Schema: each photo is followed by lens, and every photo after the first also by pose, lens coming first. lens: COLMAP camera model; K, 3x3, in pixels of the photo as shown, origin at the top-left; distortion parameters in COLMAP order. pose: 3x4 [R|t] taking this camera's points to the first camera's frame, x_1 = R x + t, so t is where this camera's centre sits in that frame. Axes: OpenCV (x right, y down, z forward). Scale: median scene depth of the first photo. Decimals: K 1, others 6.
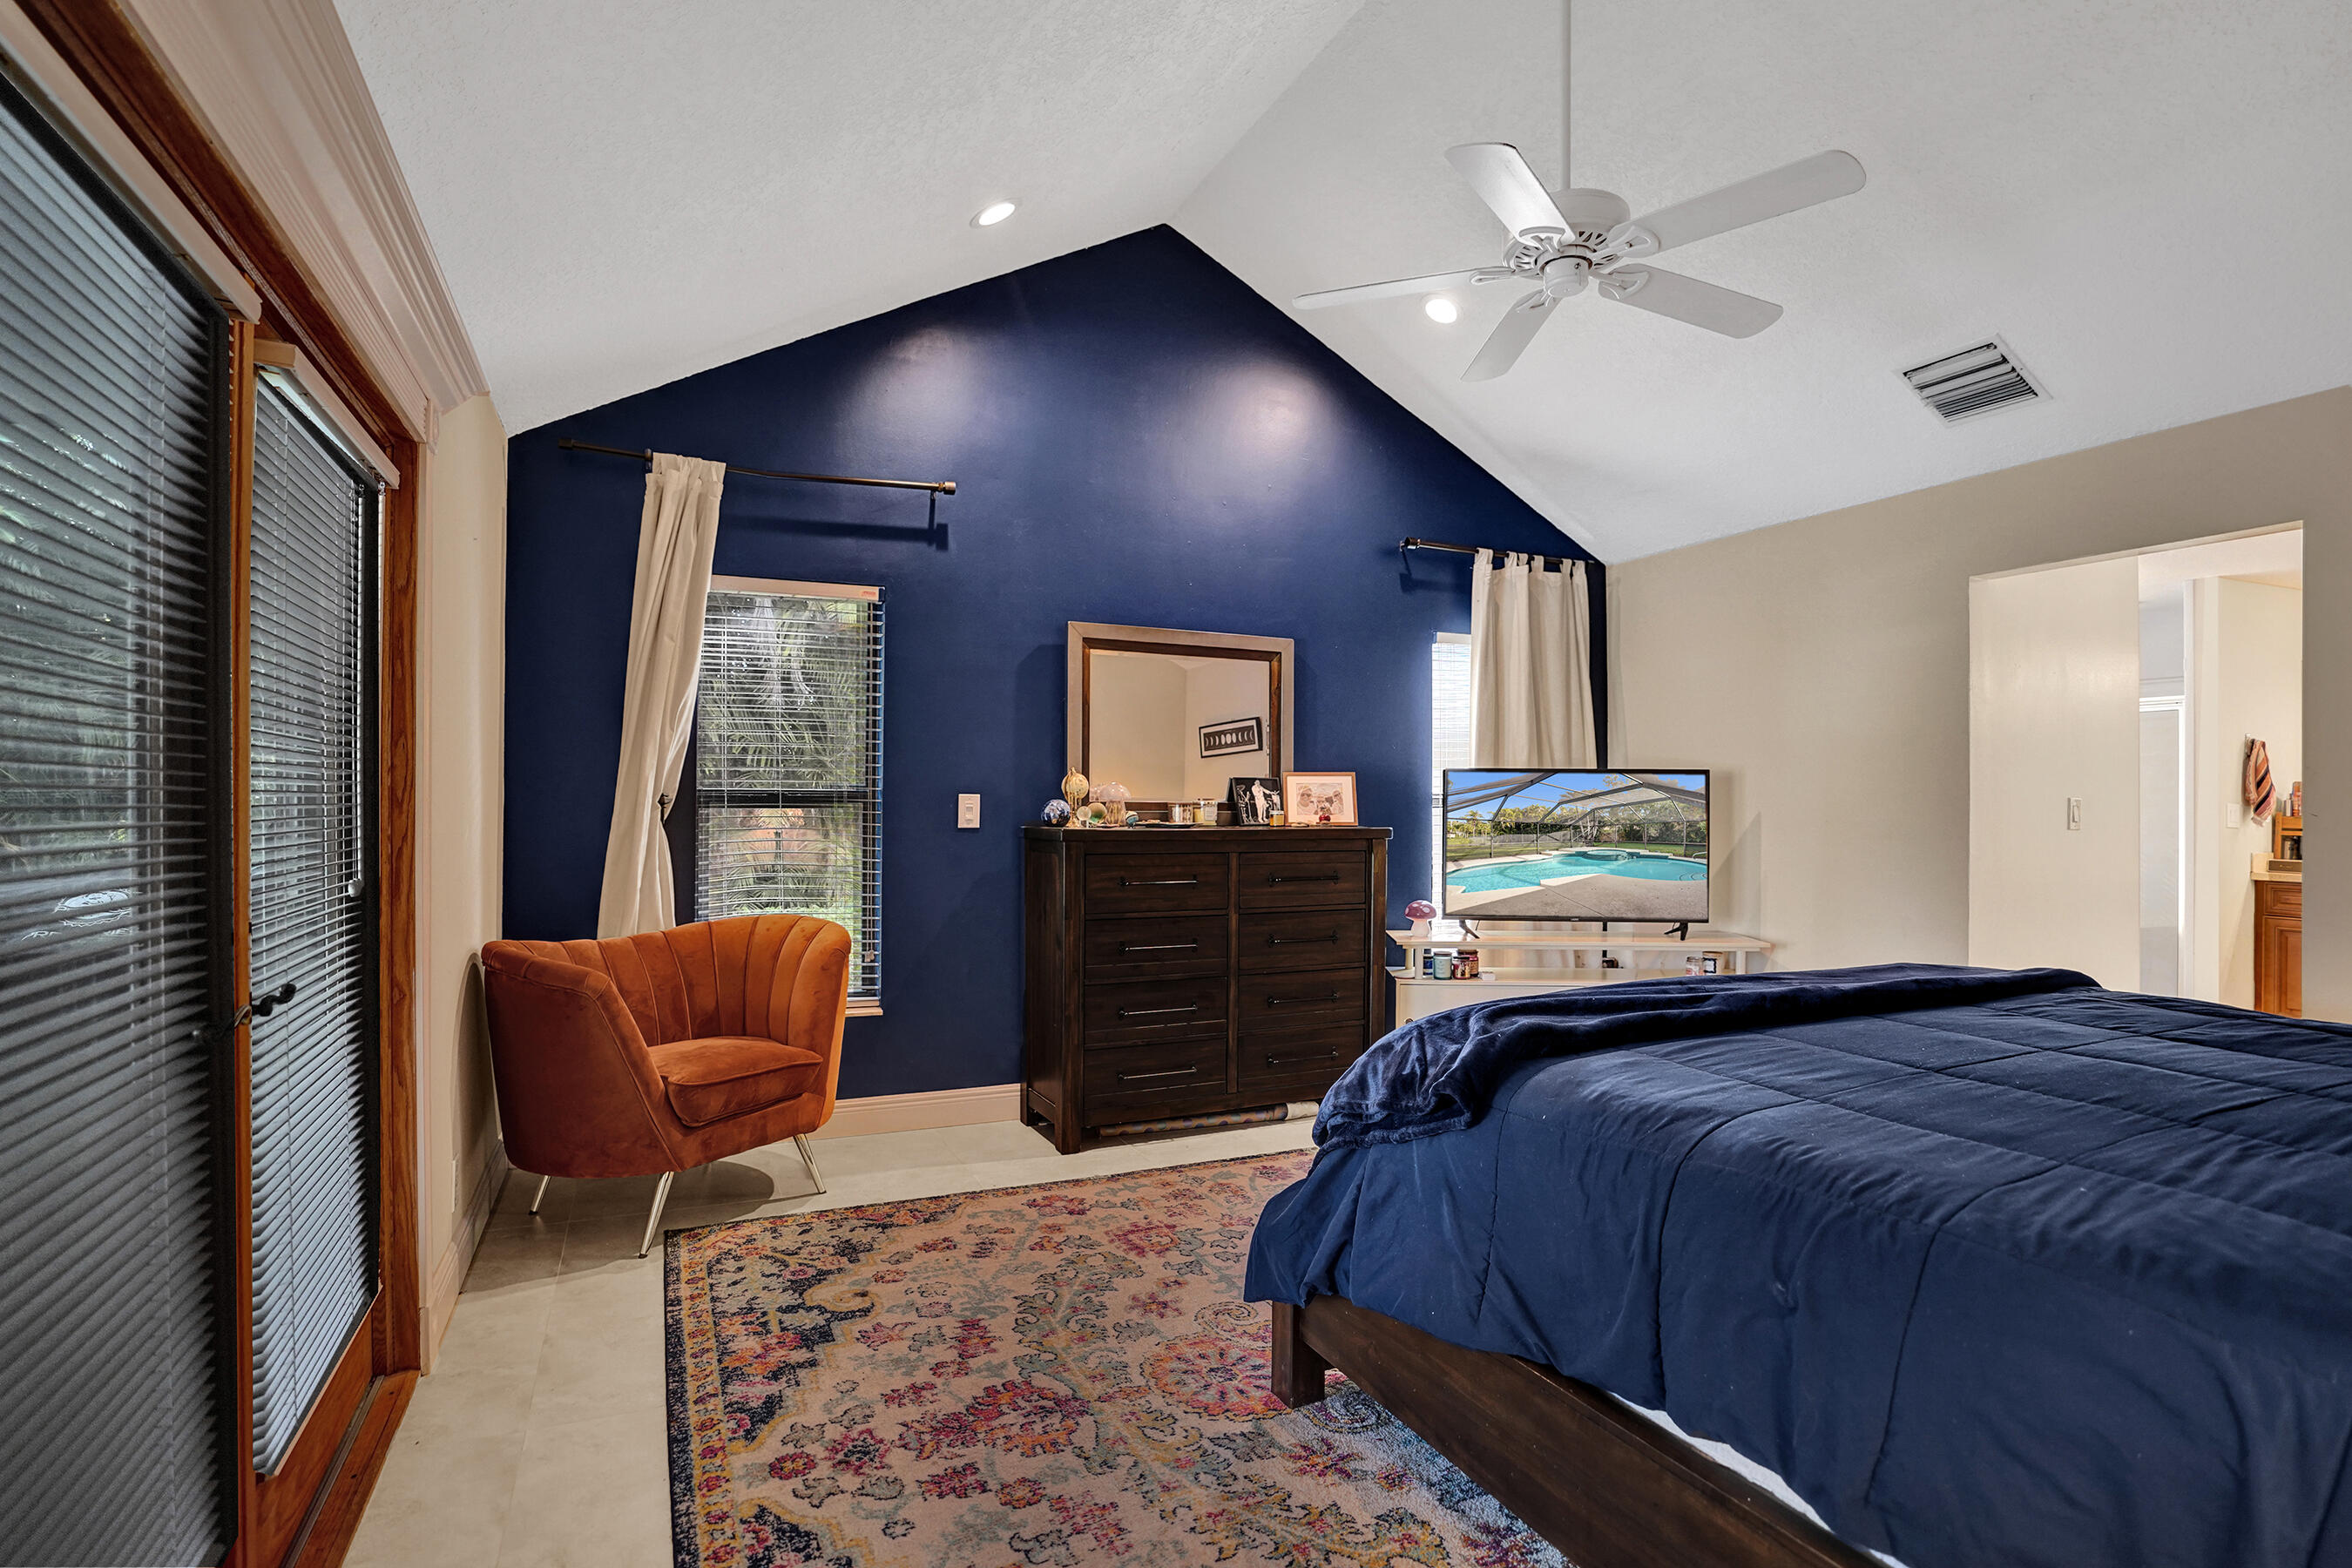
lens RADIAL K [[1134.8, 0, 1173.1], [0, 1134.8, 790.0], [0, 0, 1]] dist [-0.065354, 0.025730]
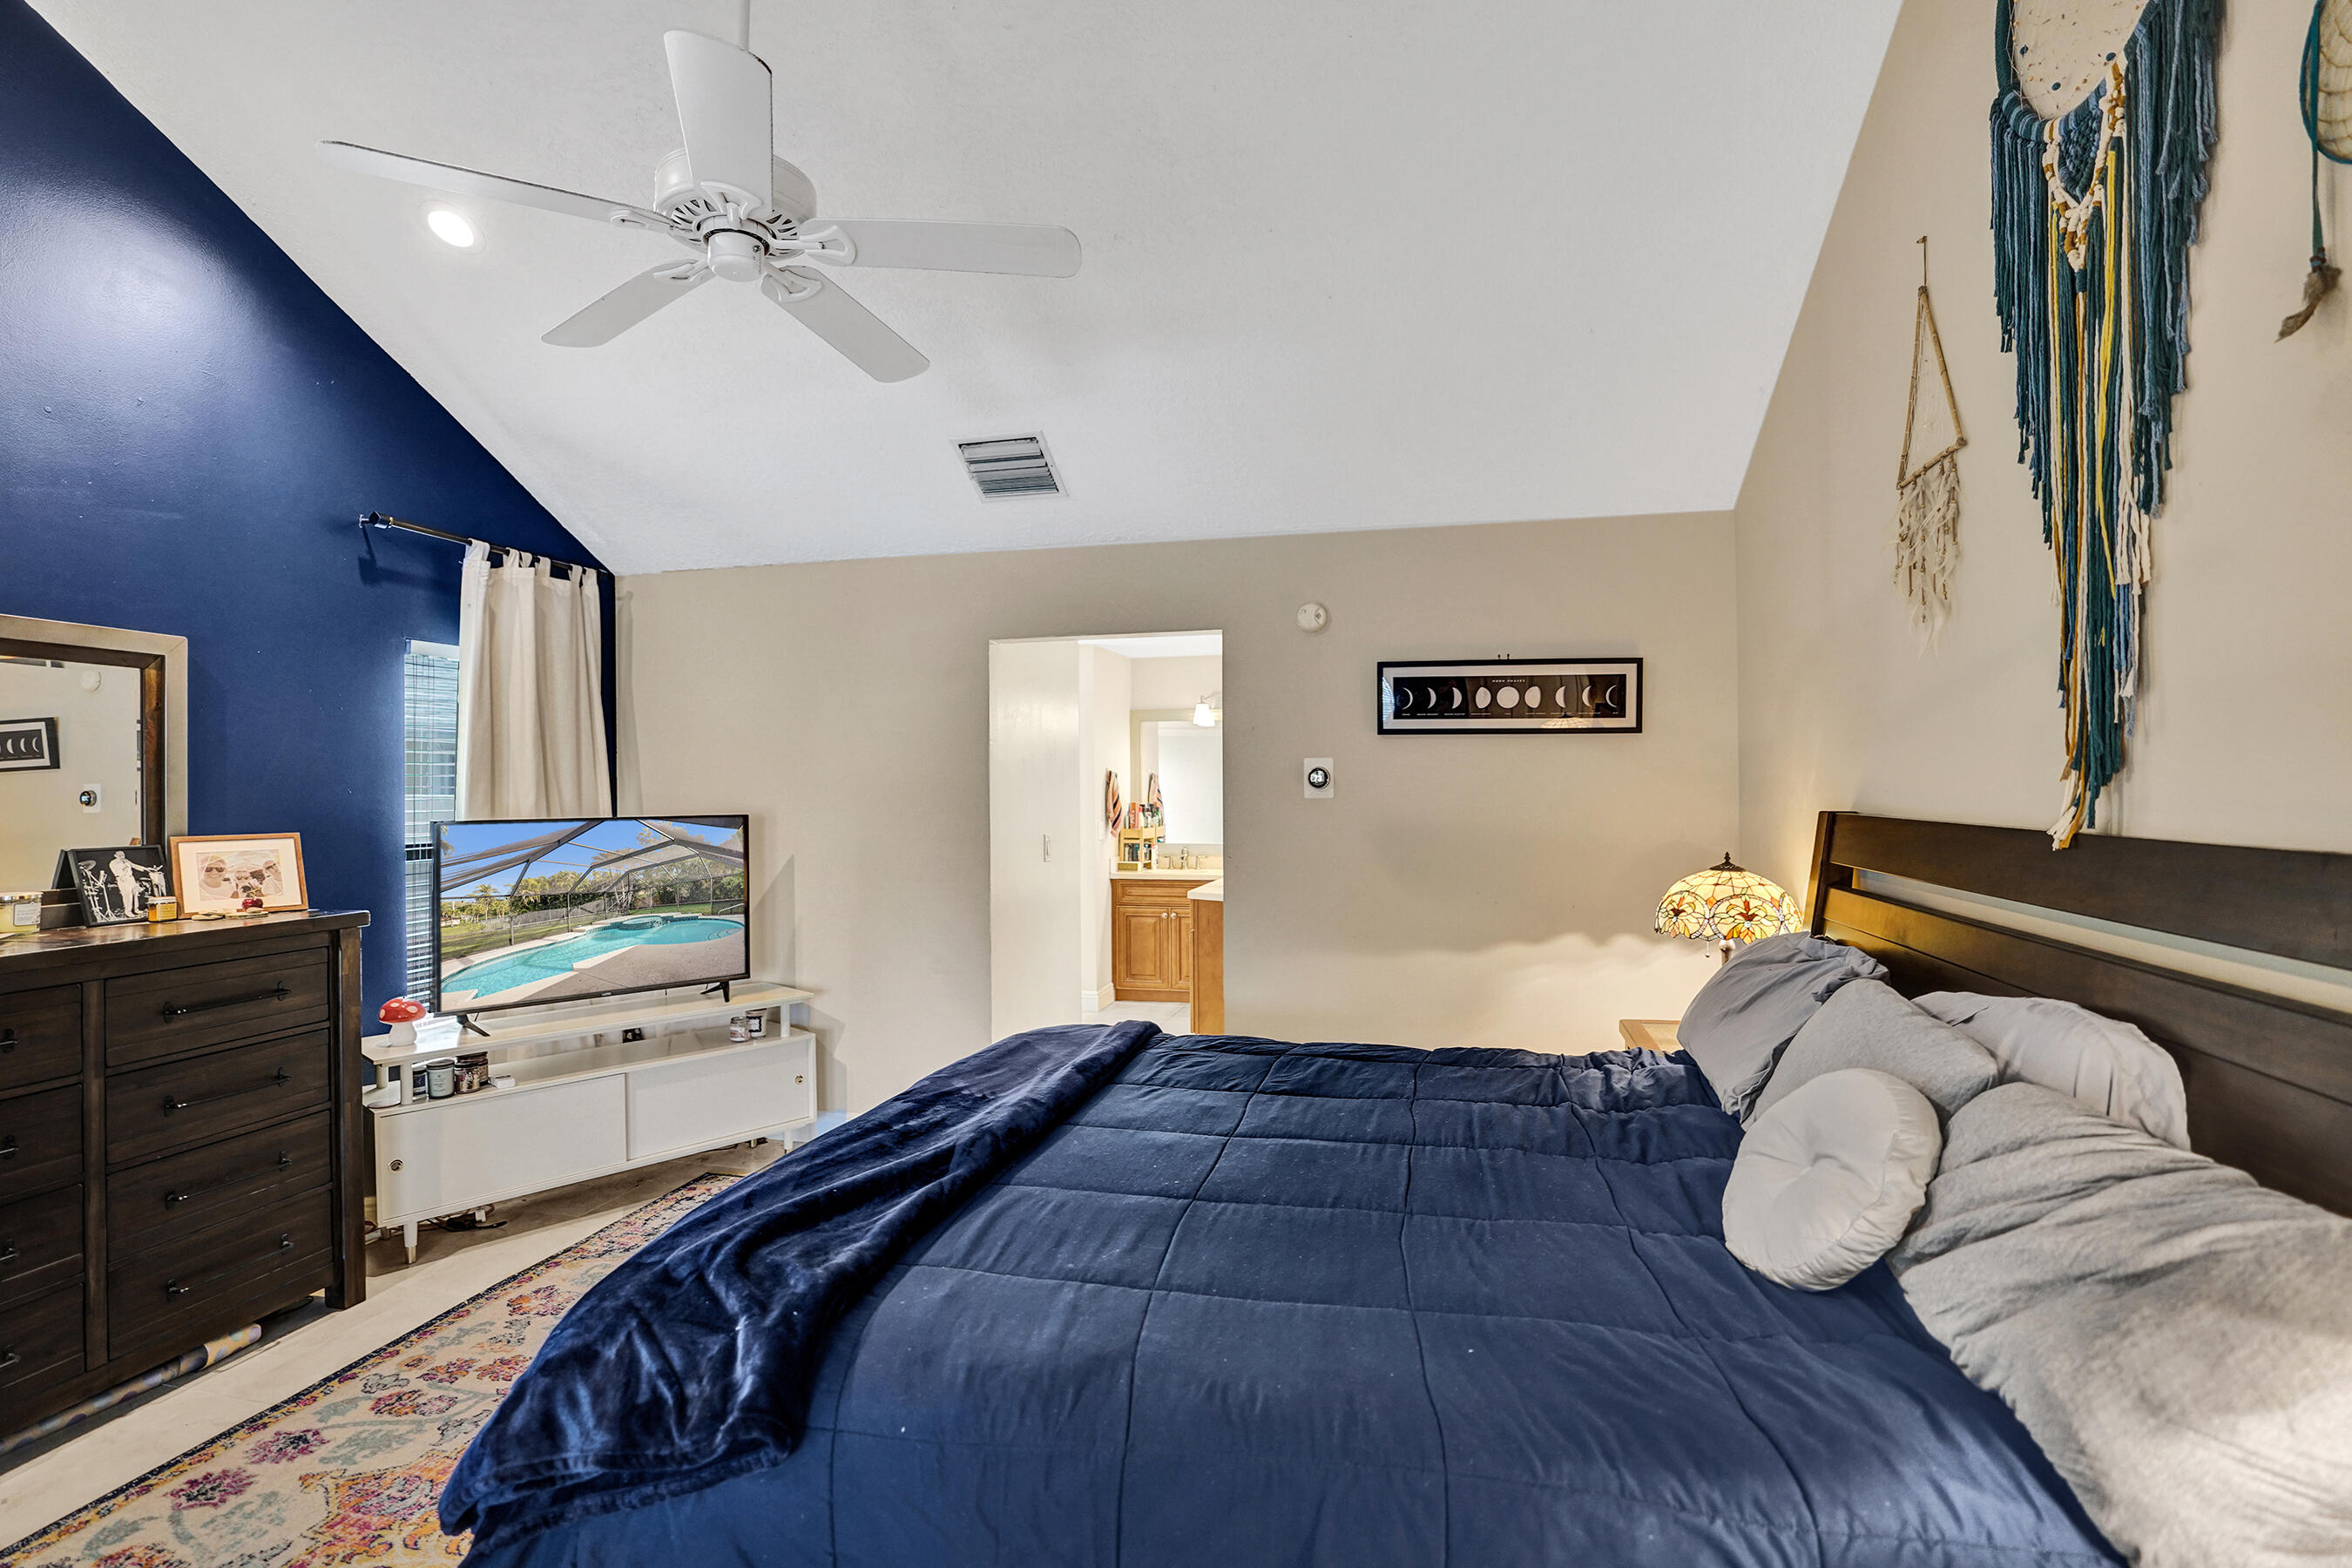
lens RADIAL K [[1134.8, 0, 1173.1], [0, 1134.8, 790.0], [0, 0, 1]] dist [-0.065354, 0.025730]
pose [[0.618137, -0.008021, 0.786030, -0.043667], [0.004980, 0.999968, 0.006288, -0.044791], [-0.786055, 0.000028, 0.618157, 0.142160]]
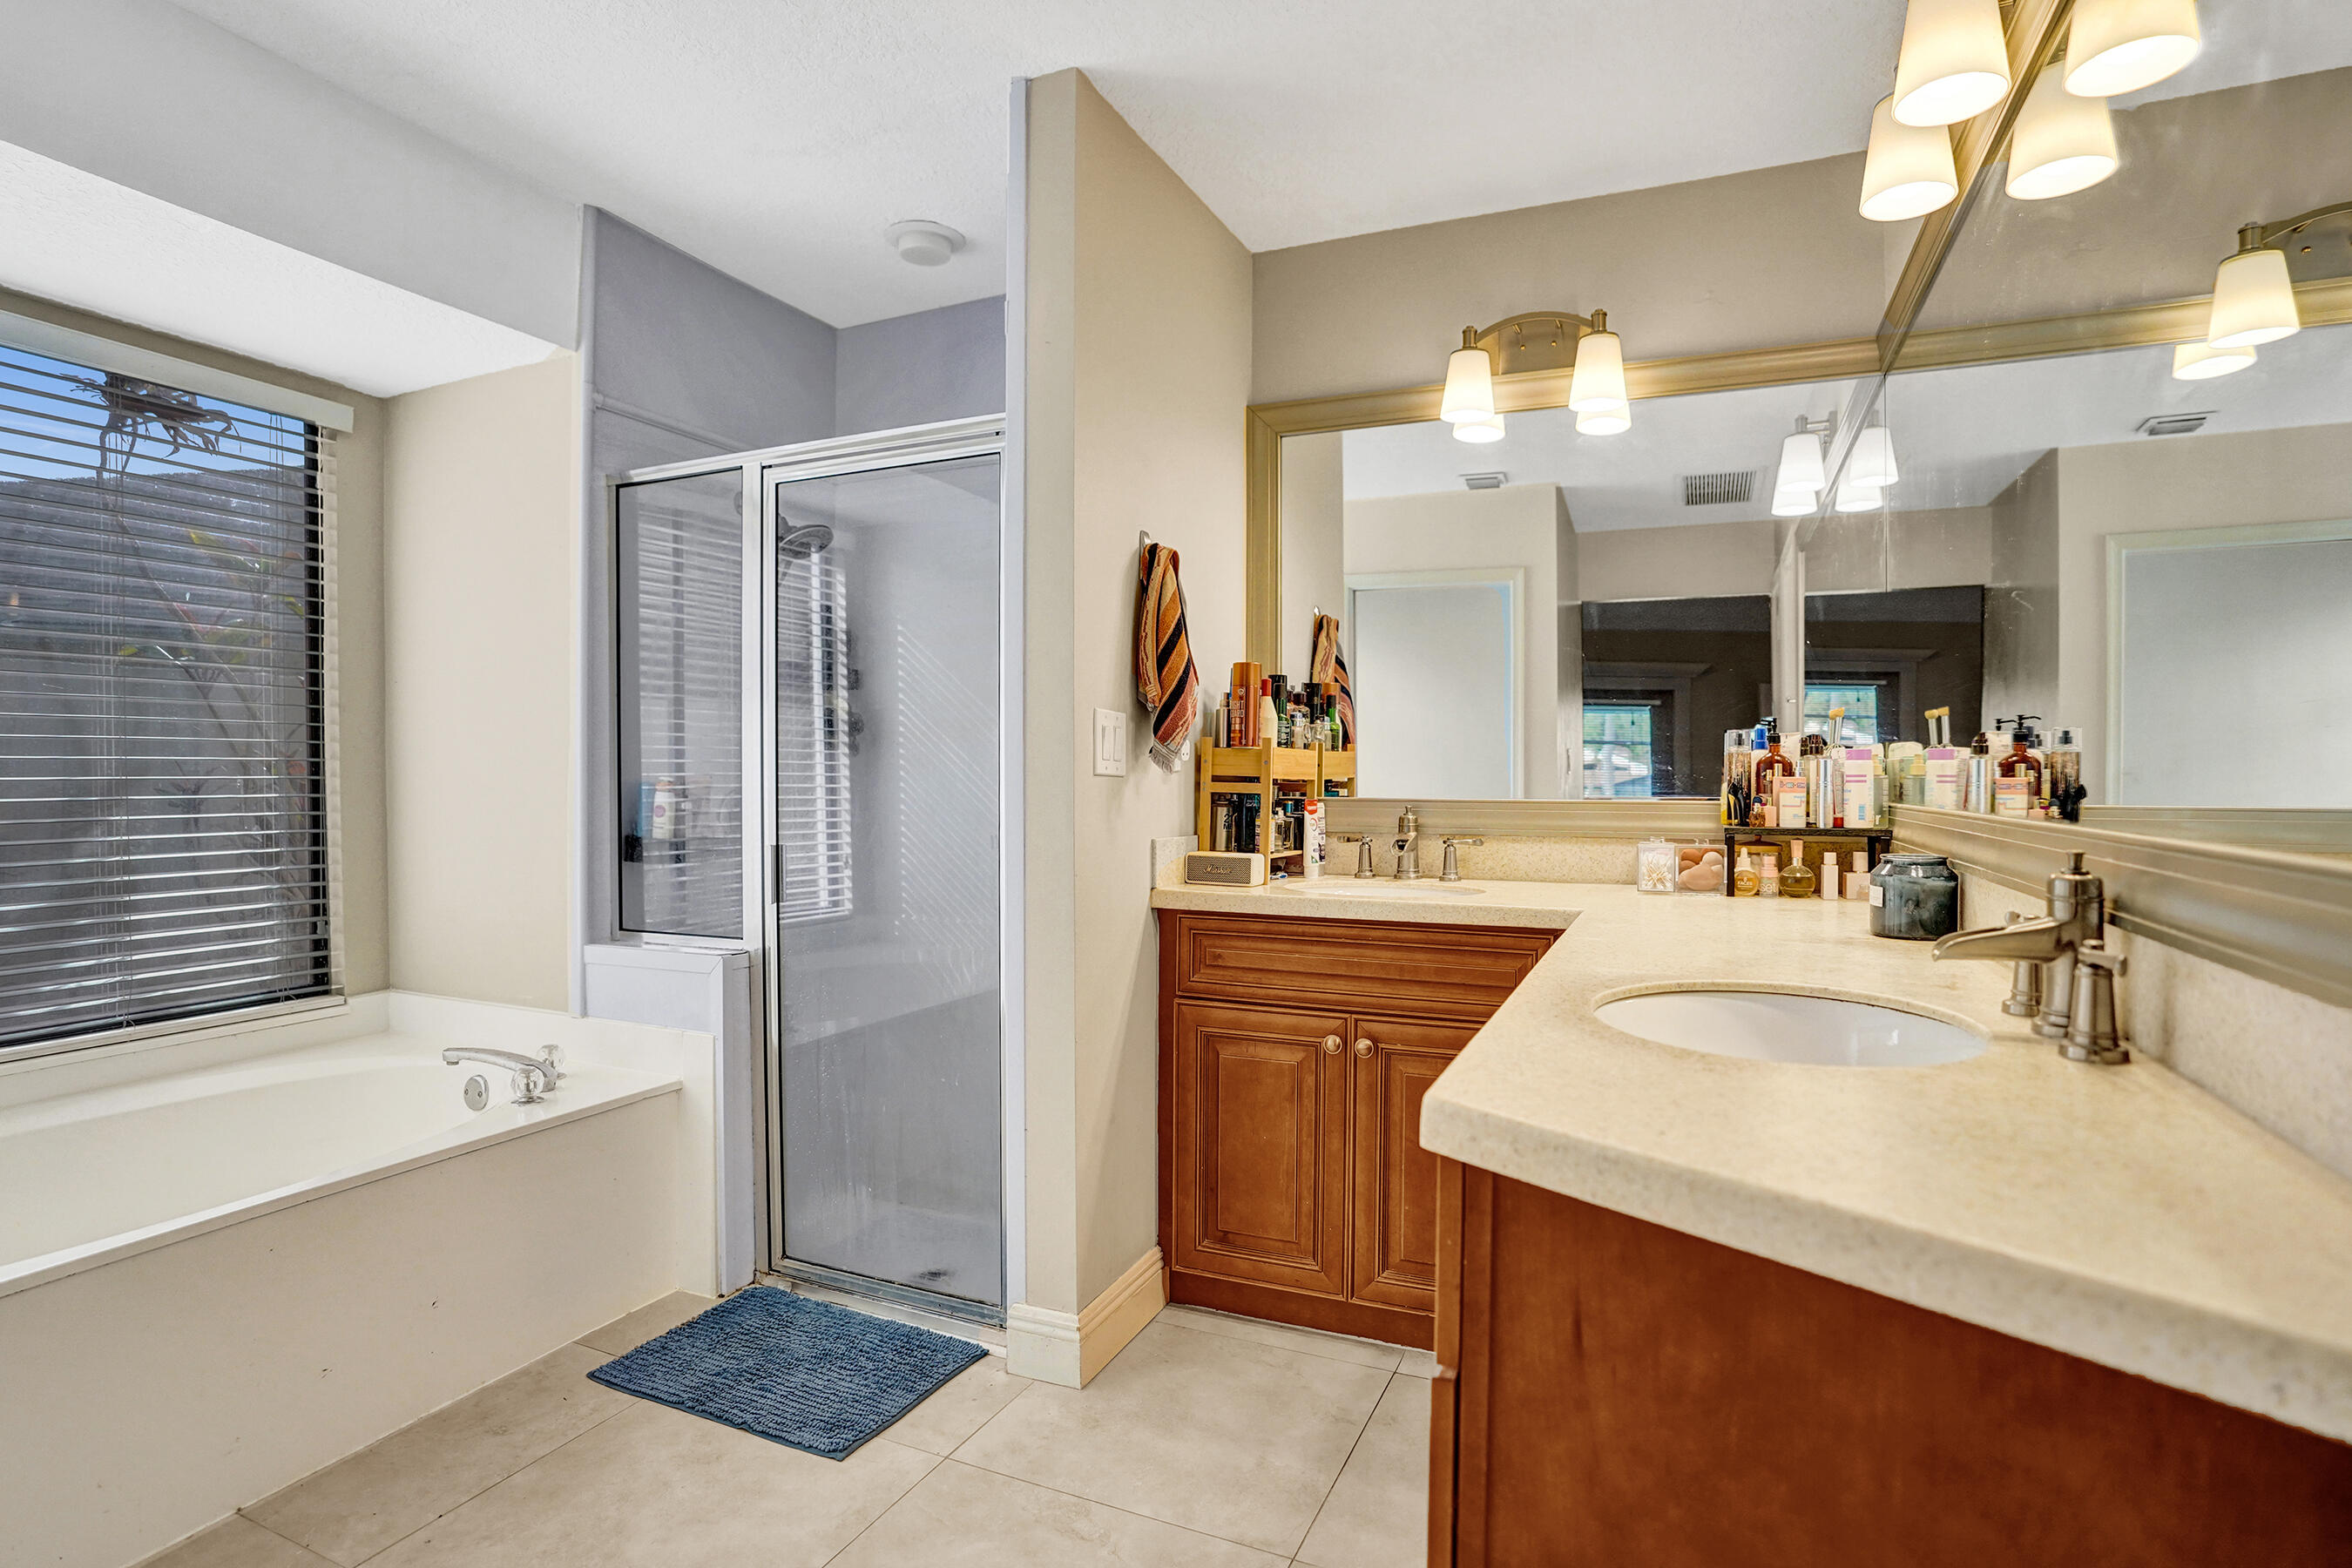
lens RADIAL K [[1134.8, 0, 1173.1], [0, 1134.8, 790.0], [0, 0, 1]] dist [-0.065354, 0.025730]
pose [[0.760228, -0.014557, 0.649493, 1.031870], [-0.002014, 0.999691, 0.024763, 0.042170], [-0.649653, -0.020134, 0.759964, 0.969492]]
